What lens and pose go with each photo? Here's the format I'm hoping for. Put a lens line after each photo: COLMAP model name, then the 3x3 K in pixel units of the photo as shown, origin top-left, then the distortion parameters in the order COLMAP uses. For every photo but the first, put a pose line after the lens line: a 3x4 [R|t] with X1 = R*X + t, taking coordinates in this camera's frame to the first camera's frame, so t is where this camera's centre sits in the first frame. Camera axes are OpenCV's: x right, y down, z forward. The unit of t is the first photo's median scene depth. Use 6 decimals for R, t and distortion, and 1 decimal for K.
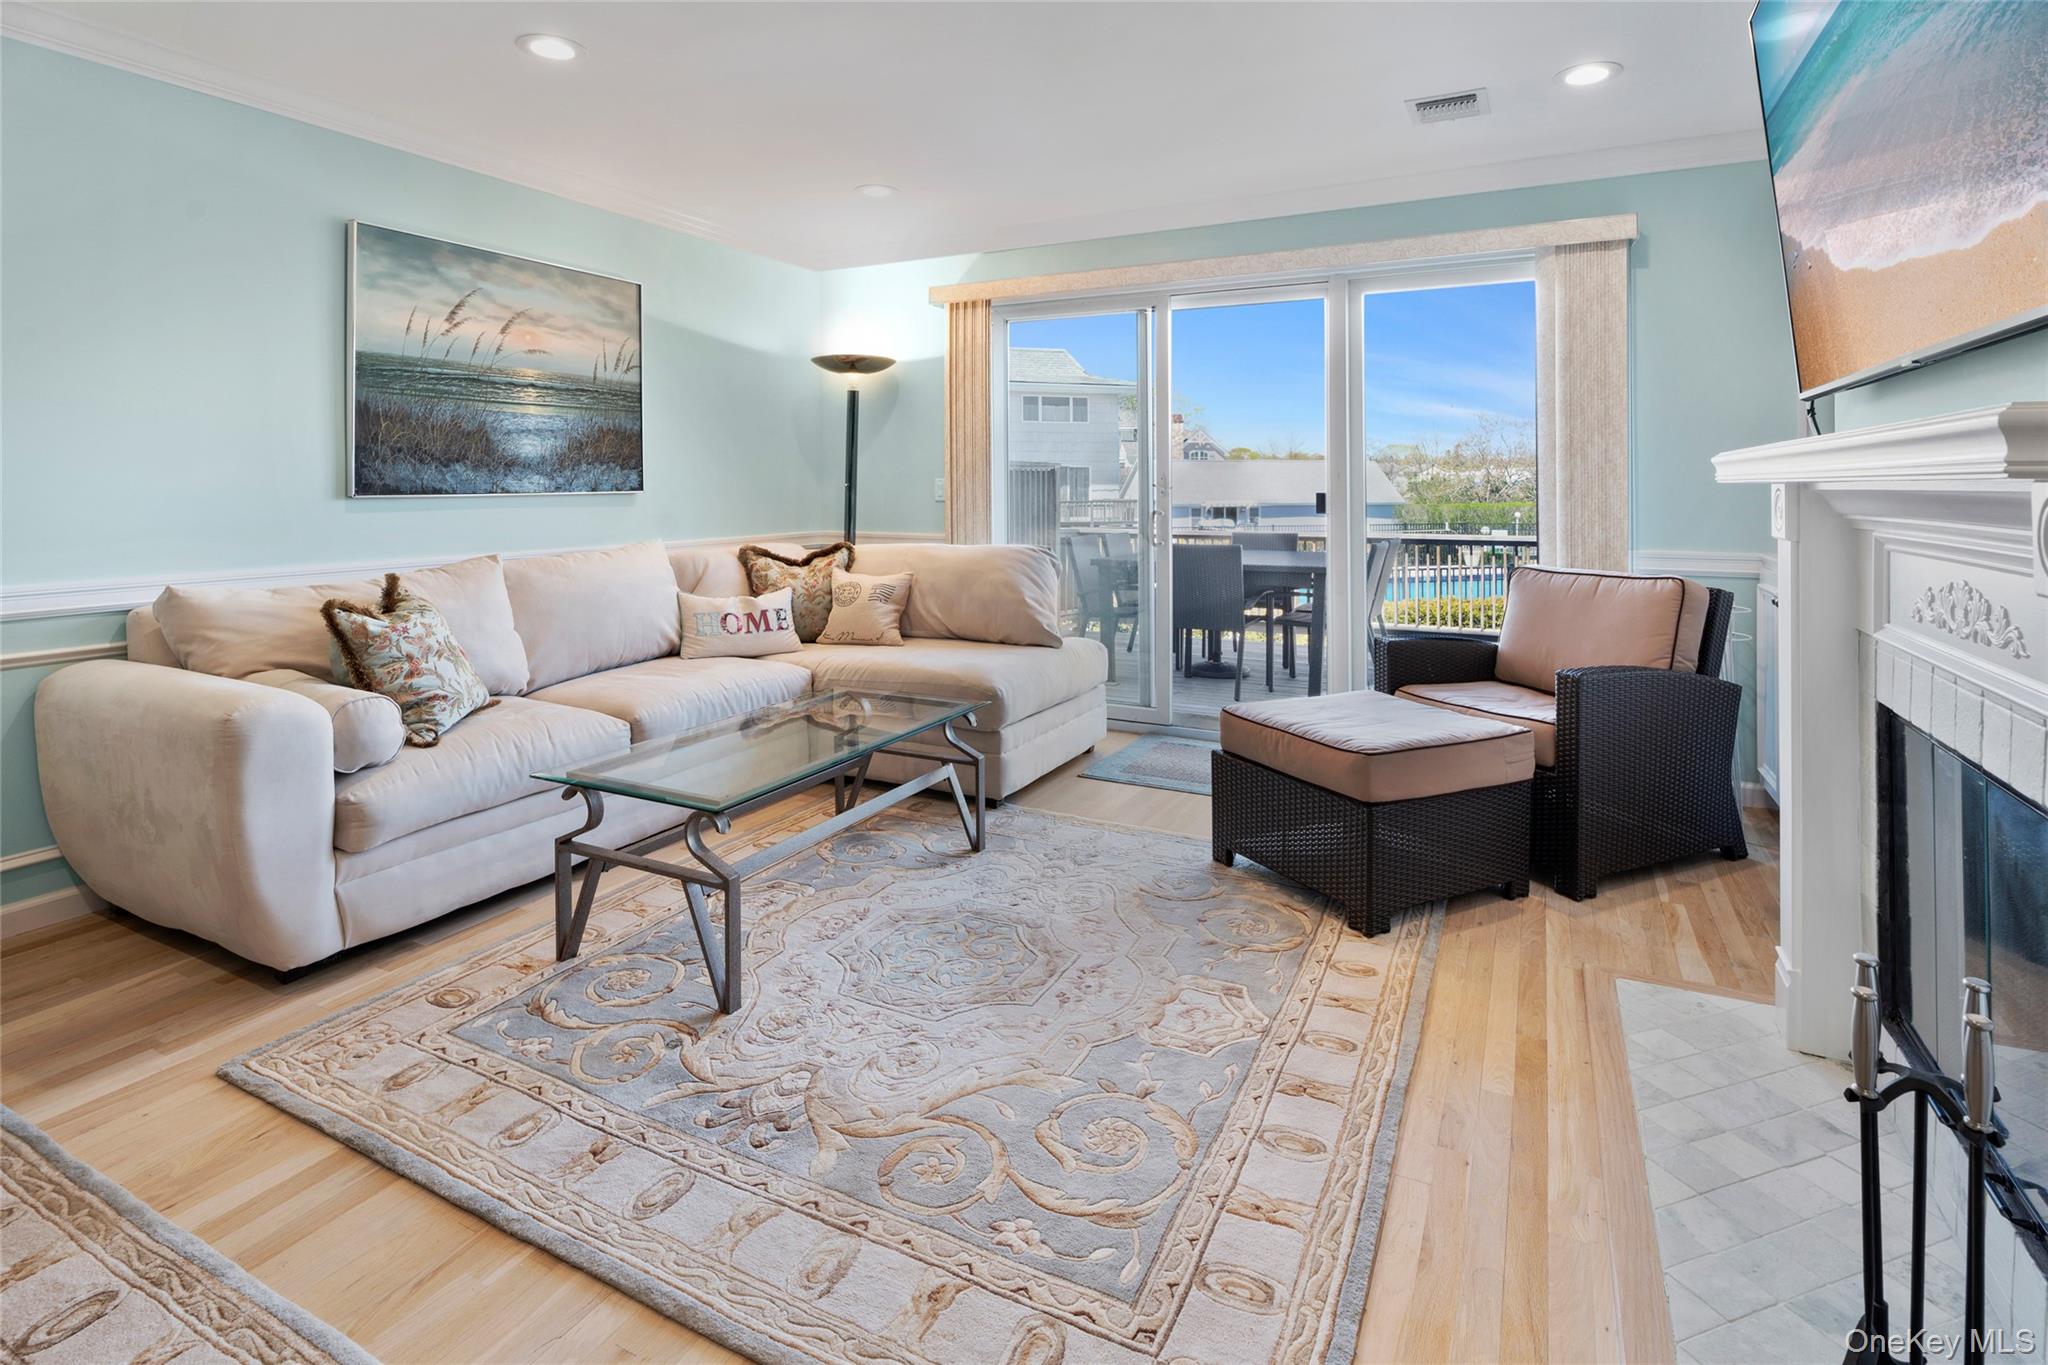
lens RADIAL K [[961.5, 0, 1020.3], [0, 961.5, 726.2], [0, 0, 1]] dist [-0.002841, -0.000048]
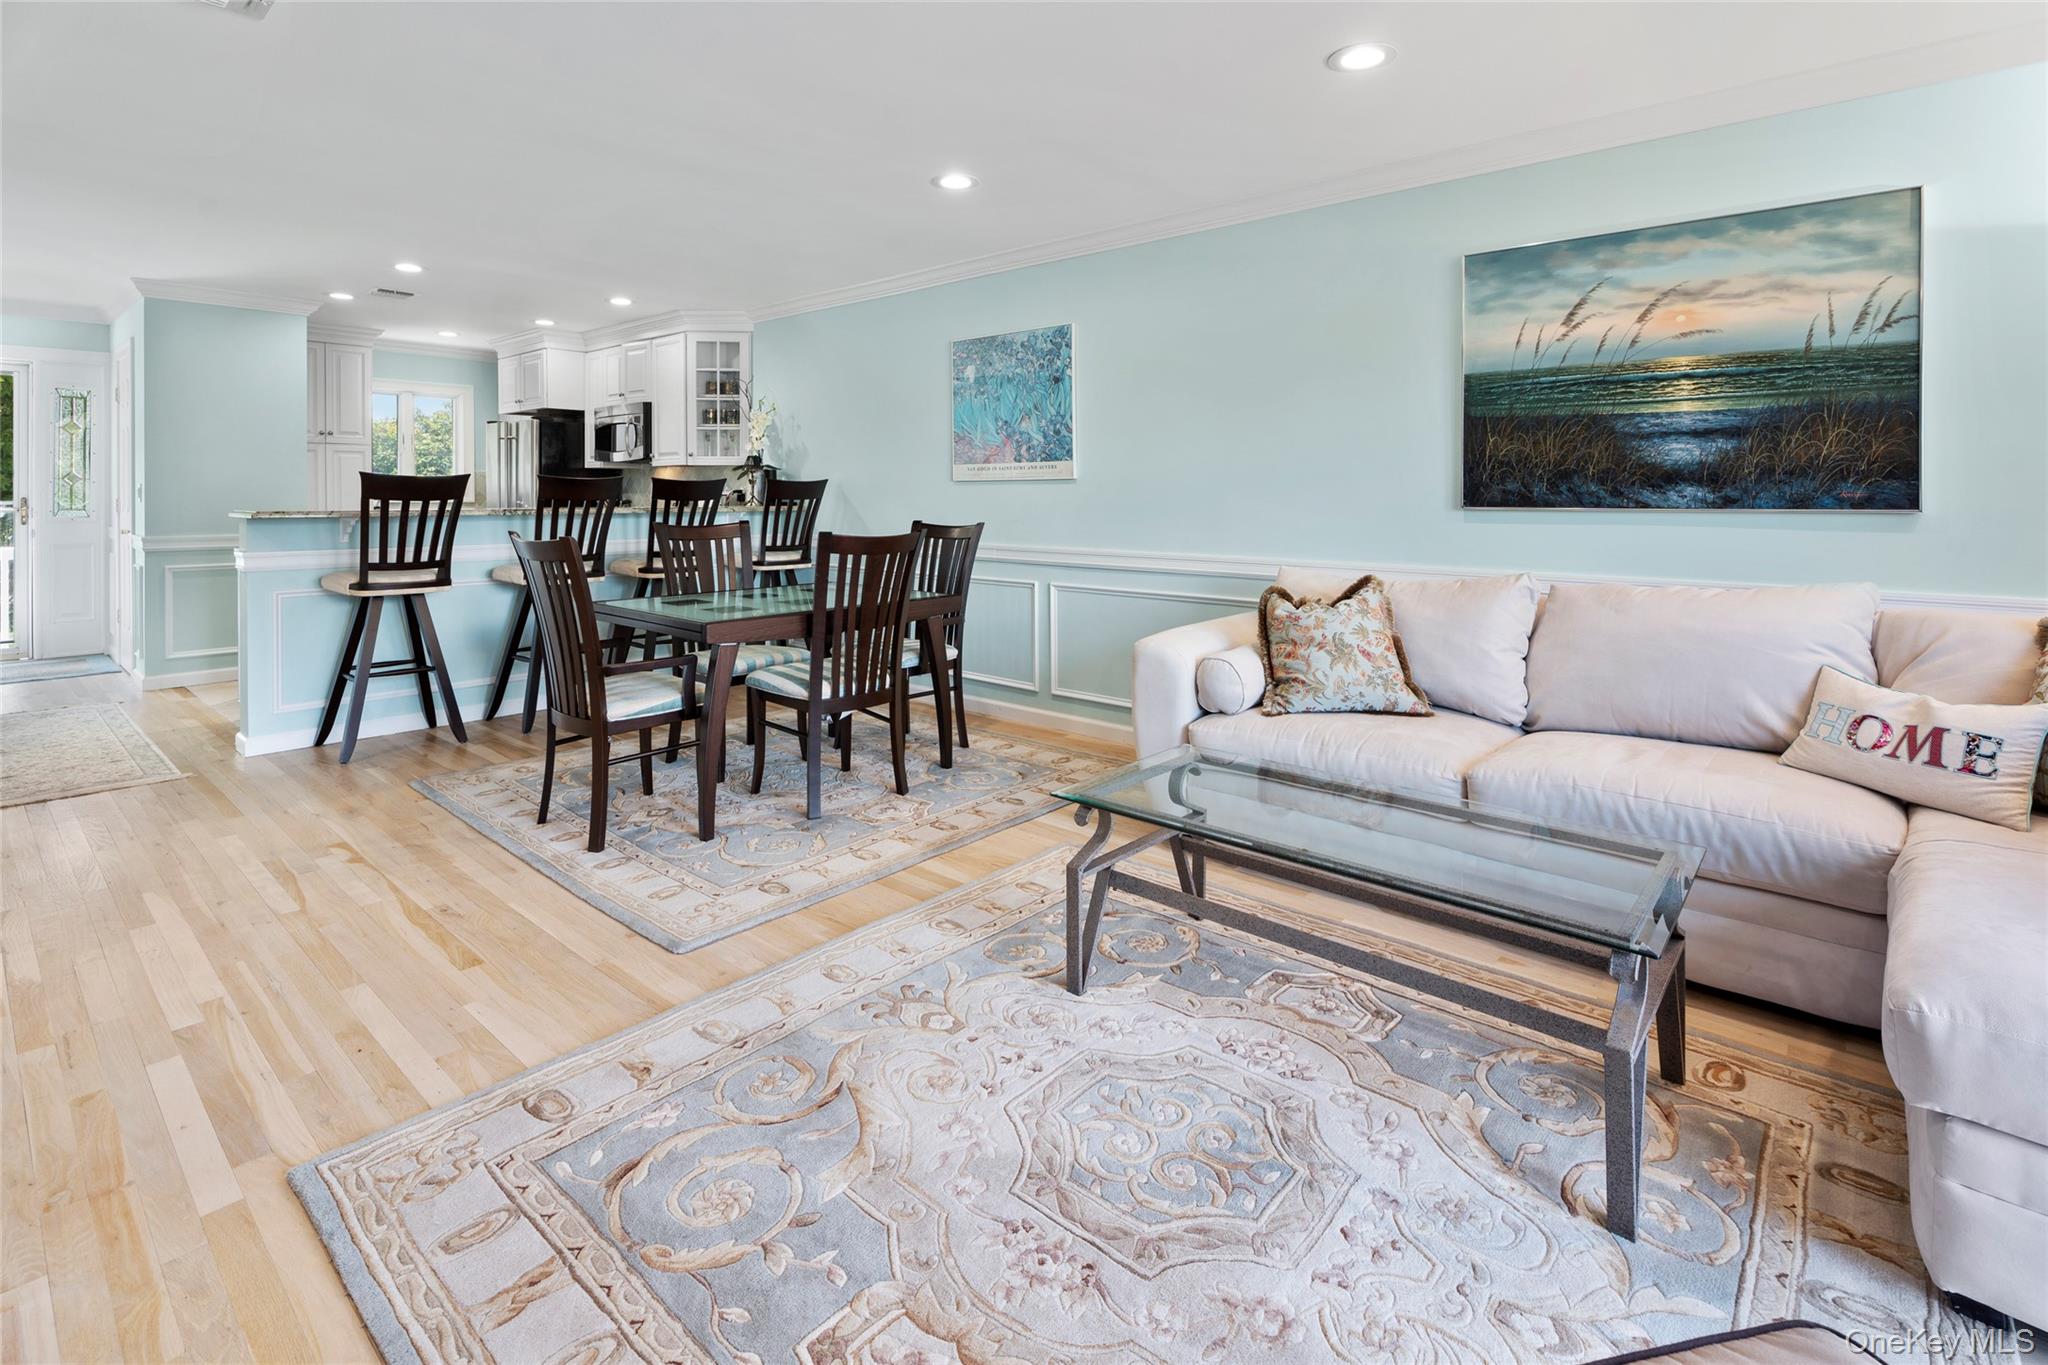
lens RADIAL K [[949.1, 0, 1024.0], [0, 949.1, 682.5], [0, 0, 1]] dist [0.002443, 0.000707]
pose [[-0.238495, 0.190082, -0.952360, 0.481050], [-0.240059, 0.938686, 0.247469, -0.200198], [0.941006, 0.287643, -0.178241, 0.779497]]
